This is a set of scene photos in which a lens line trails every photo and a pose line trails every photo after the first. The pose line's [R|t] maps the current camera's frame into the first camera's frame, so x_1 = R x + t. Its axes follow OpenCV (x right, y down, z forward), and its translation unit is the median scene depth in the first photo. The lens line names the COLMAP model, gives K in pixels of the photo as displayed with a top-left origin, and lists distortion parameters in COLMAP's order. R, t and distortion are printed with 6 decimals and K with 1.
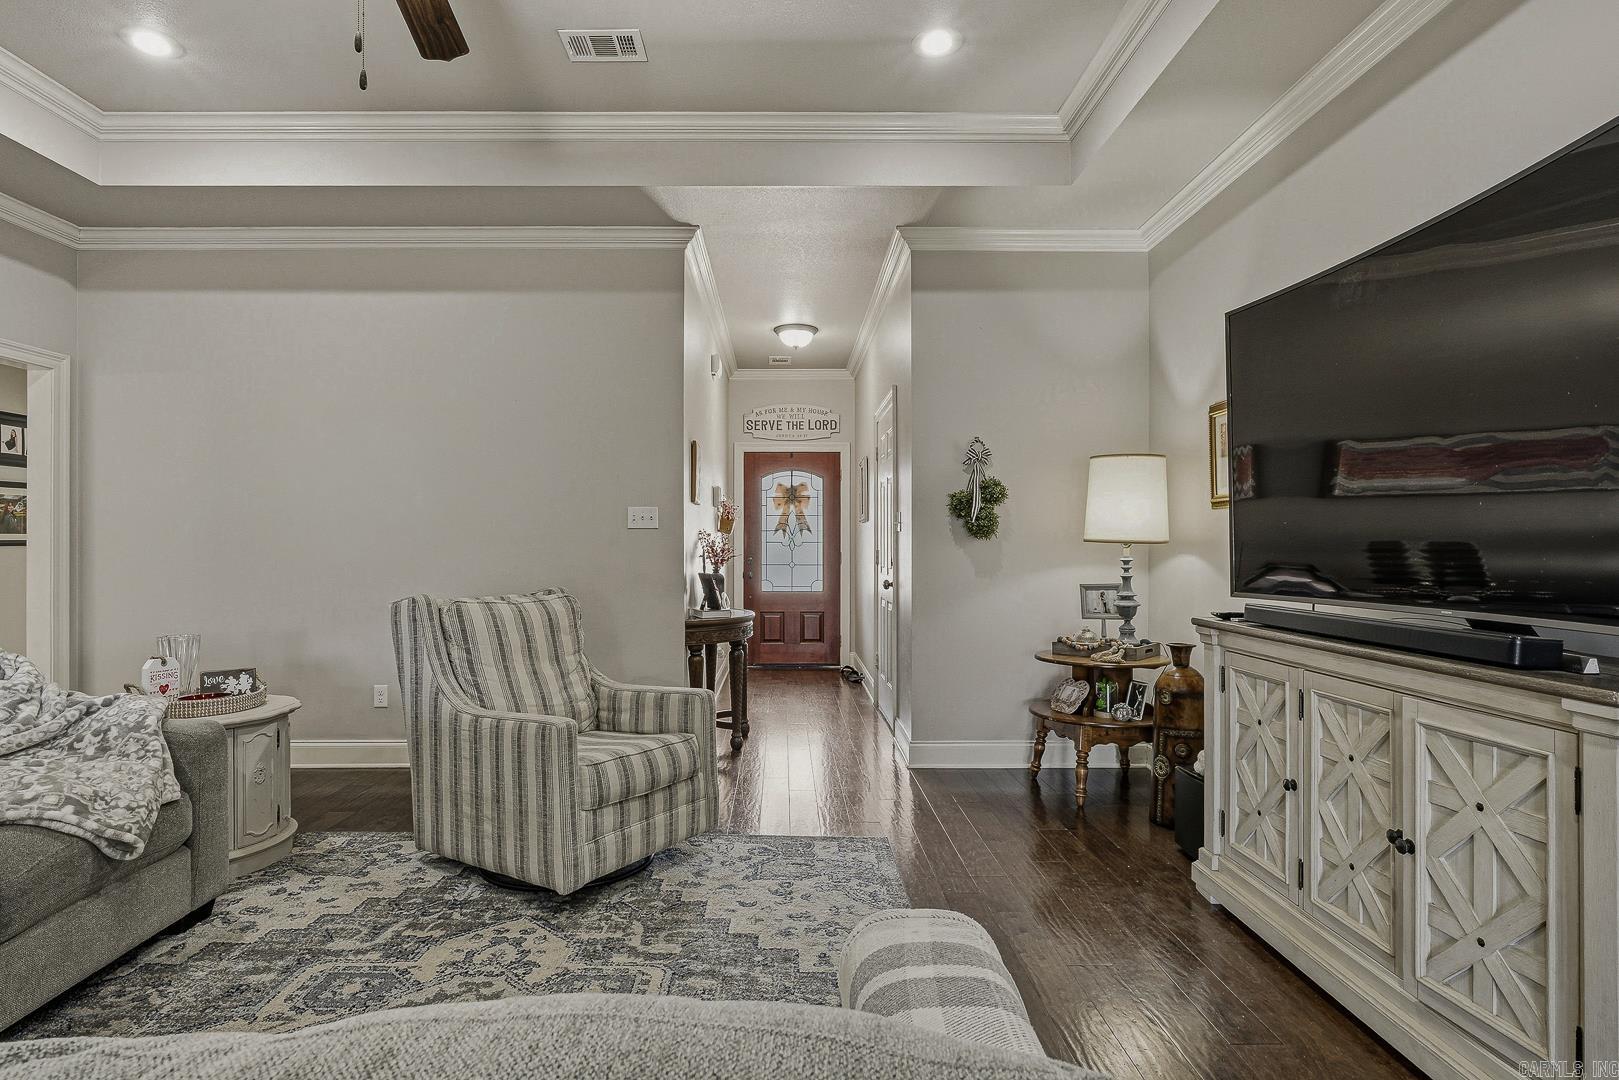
lens RADIAL K [[842.4, 0, 787.5], [0, 842.4, 541.4], [0, 0, 1]] dist [-0.017040, 0.000142]
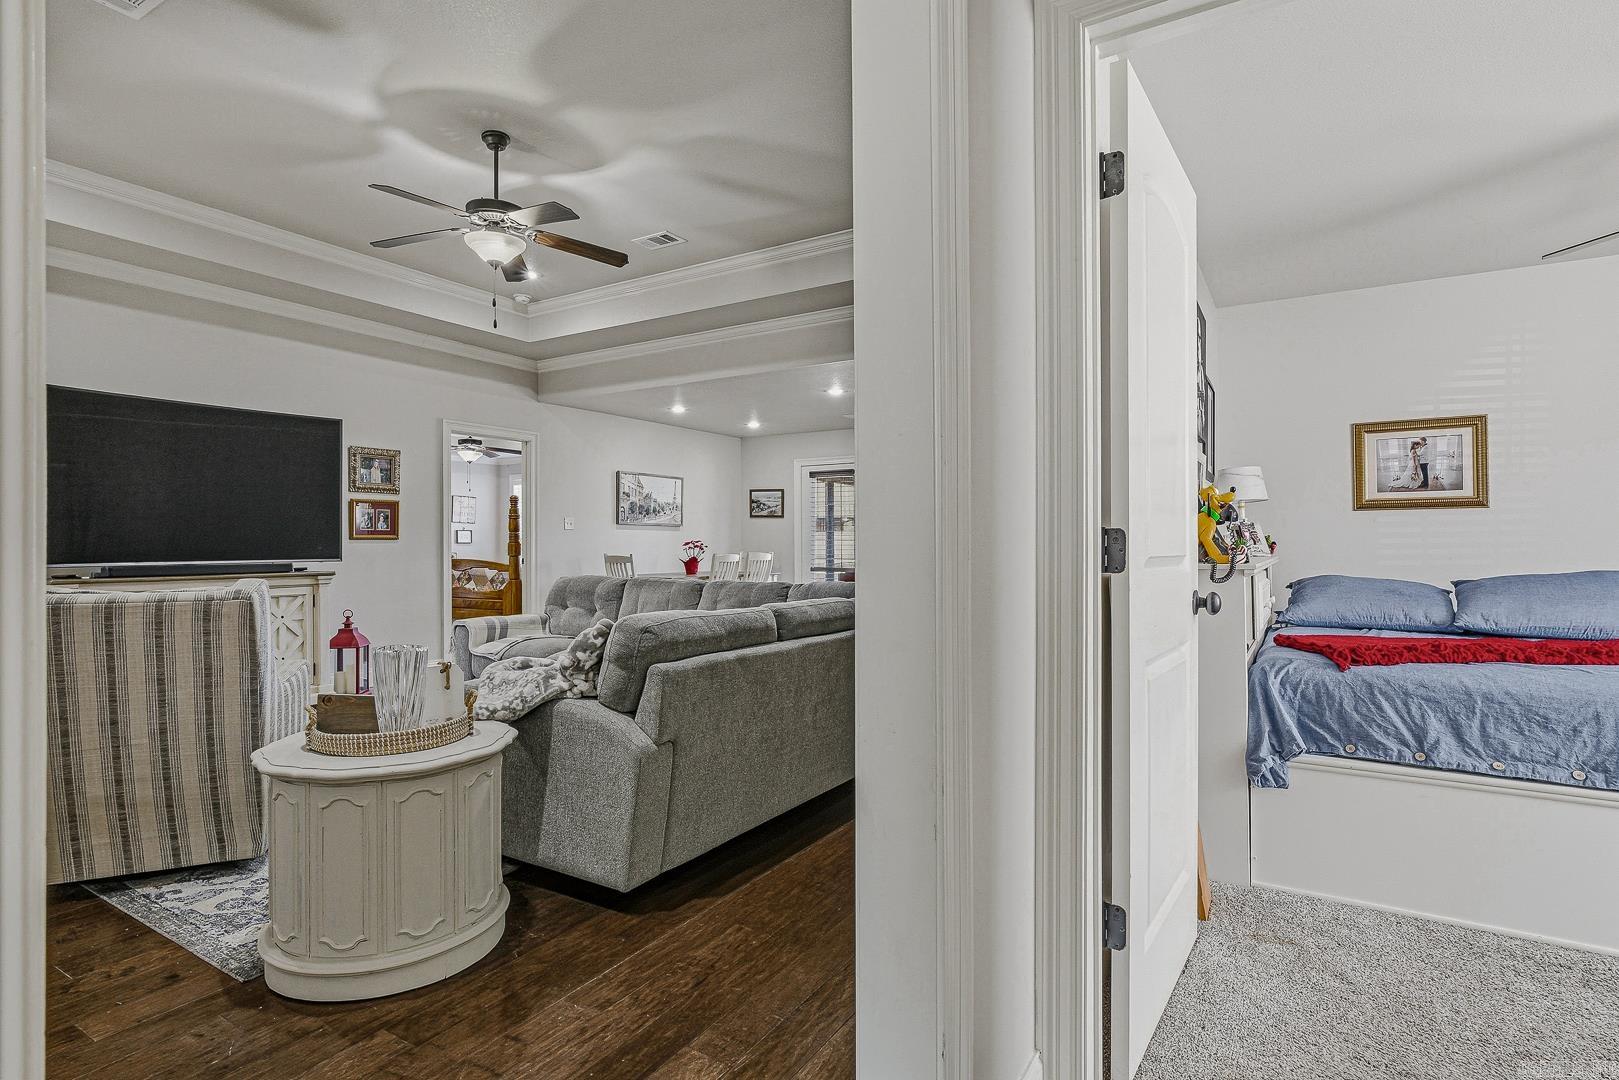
lens RADIAL K [[814.4, 0, 809.5], [0, 814.4, 540.0], [0, 0, 1]] dist [-0.004128, -0.000337]
pose [[-0.847255, 0.005253, 0.531160, -1.746417], [0.000948, 0.999964, -0.008378, 0.033886], [-0.531185, -0.006595, -0.847230, 1.759685]]
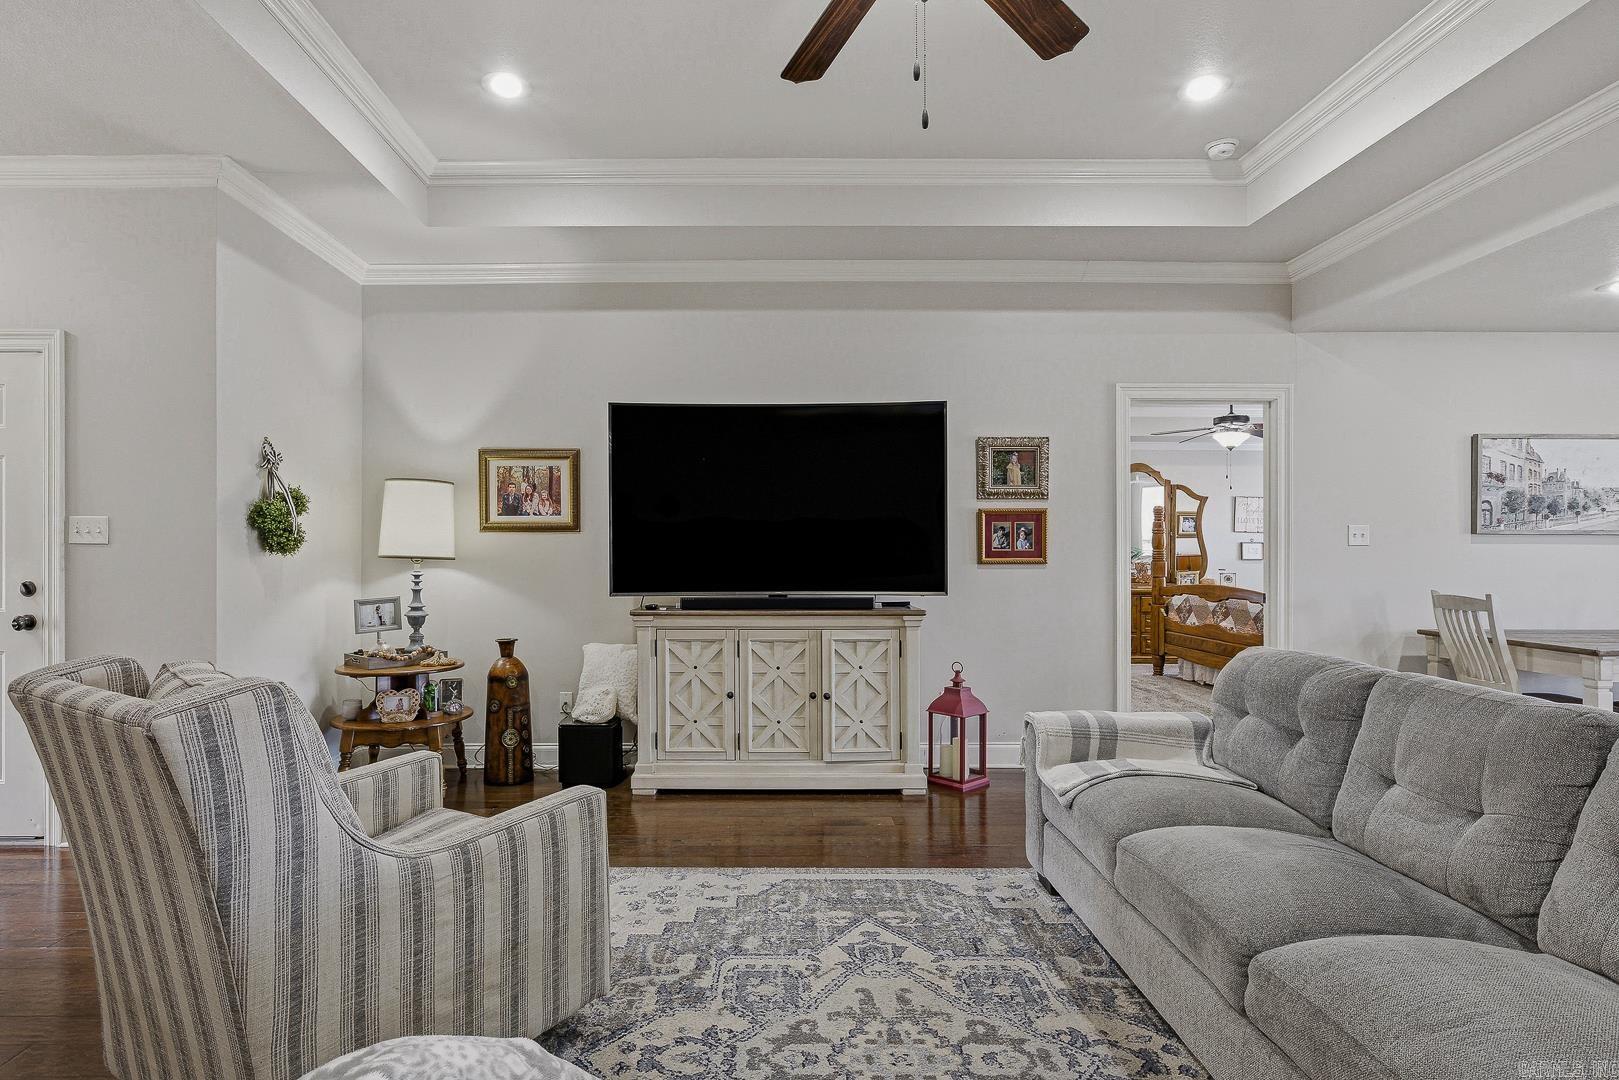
lens RADIAL K [[837.8, 0, 763.5], [0, 837.8, 550.9], [0, 0, 1]] dist [-0.000608, -0.000433]
pose [[0.002951, 0.002420, 0.999993, -1.127473], [-0.004215, 0.999988, -0.002408, -0.013108], [-0.999987, -0.004208, 0.002961, 0.873455]]
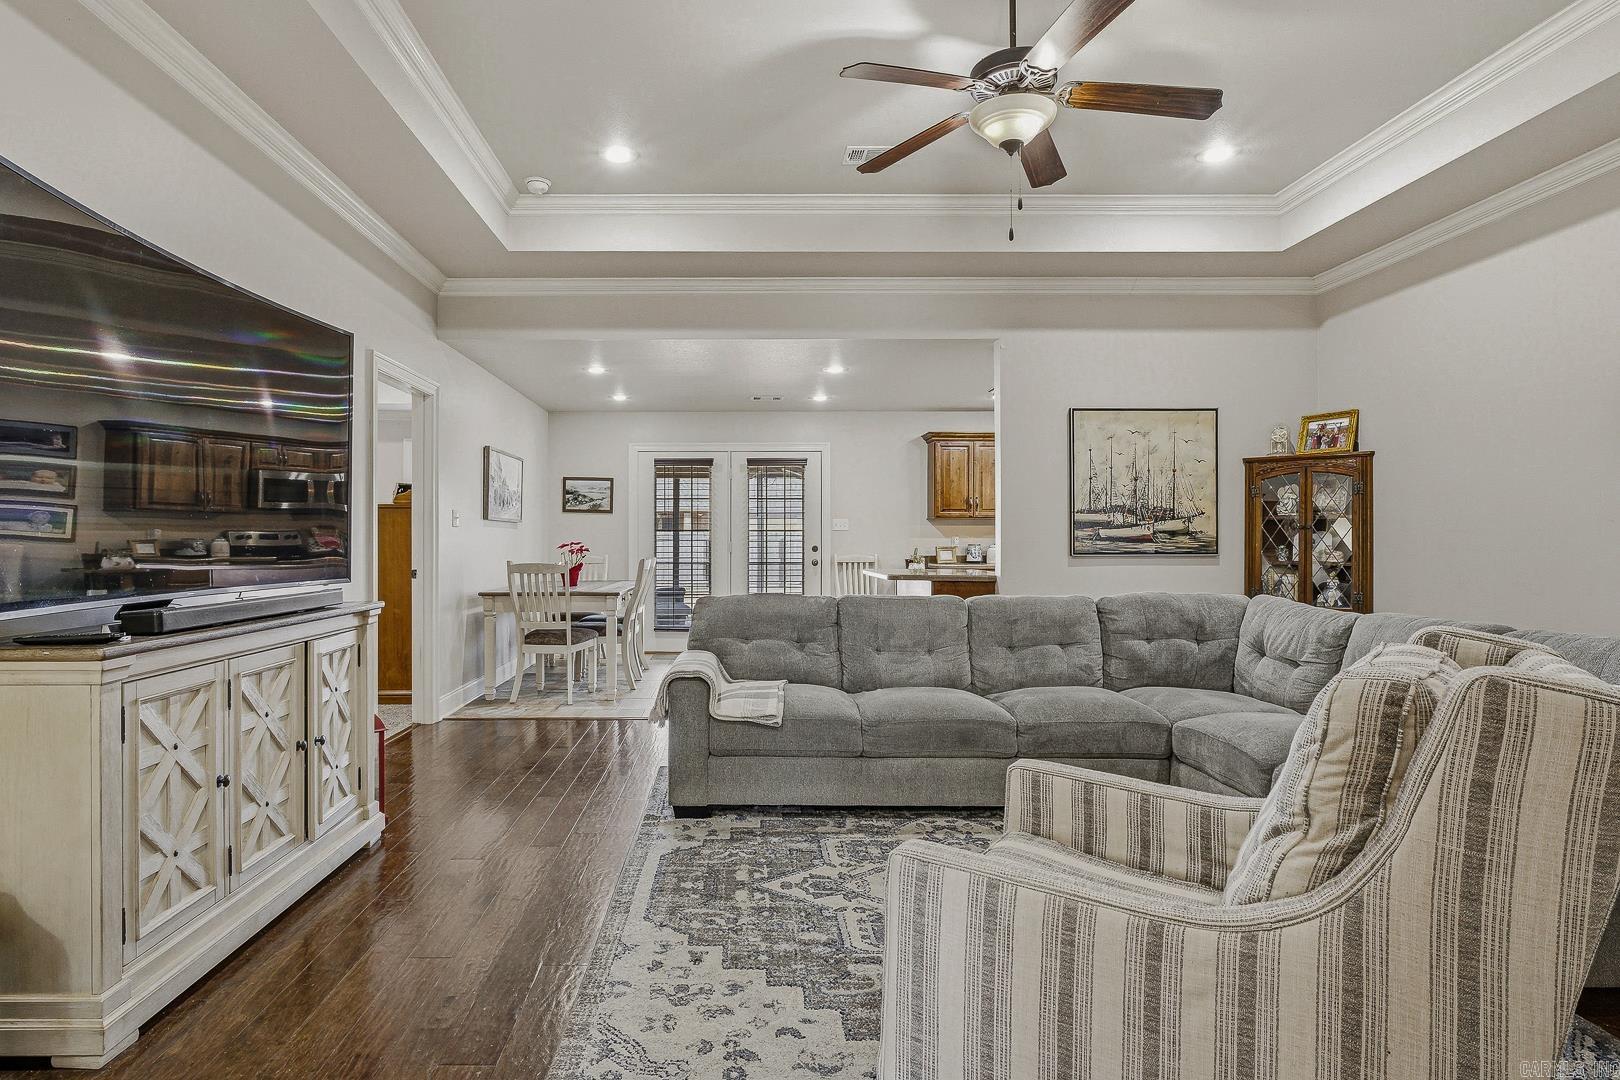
lens RADIAL K [[863.2, 0, 733.8], [0, 863.2, 535.0], [0, 0, 1]] dist [-0.012646, 0.000293]
pose [[-0.999945, 0.002035, 0.010266, -0.010372], [0.001933, 0.999949, -0.009937, 0.012520], [-0.010286, -0.009917, -0.999898, 1.891682]]
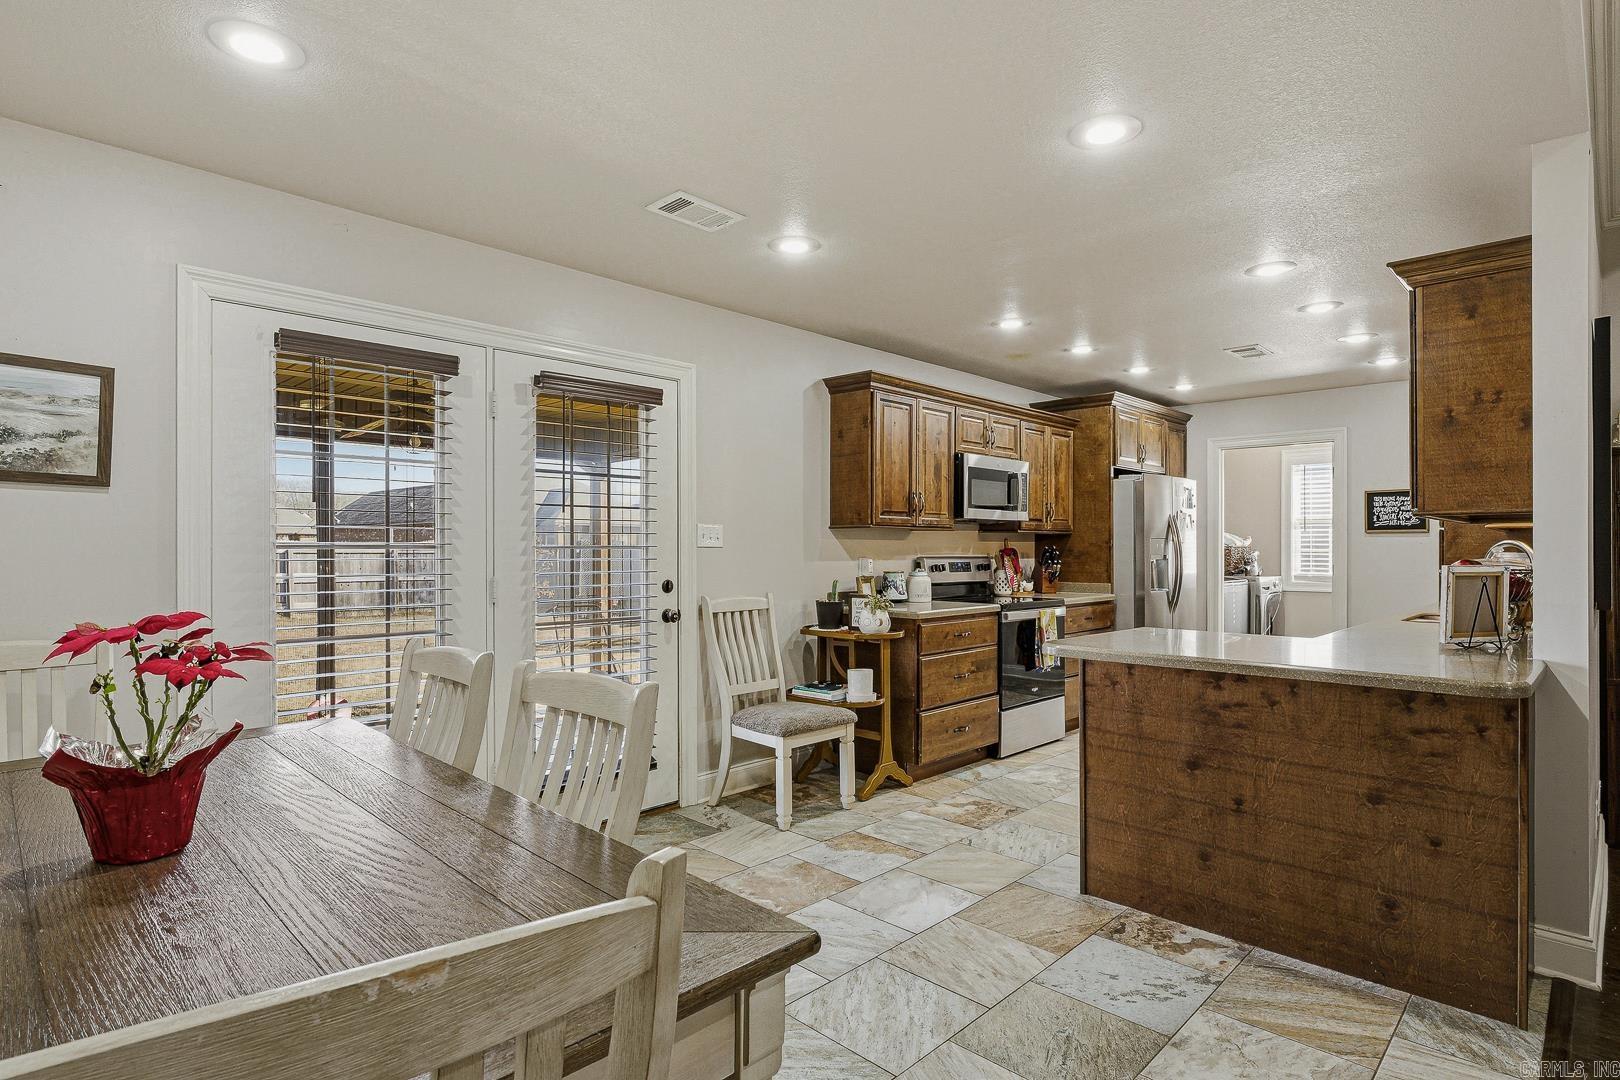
lens RADIAL K [[833.2, 0, 818.3], [0, 833.2, 547.6], [0, 0, 1]] dist [0.001450, 0.000327]
pose [[-0.701592, -0.000056, -0.712579, 0.633874], [0.001326, 0.999998, -0.001384, -0.036451], [0.712578, -0.001916, -0.701590, -0.293469]]
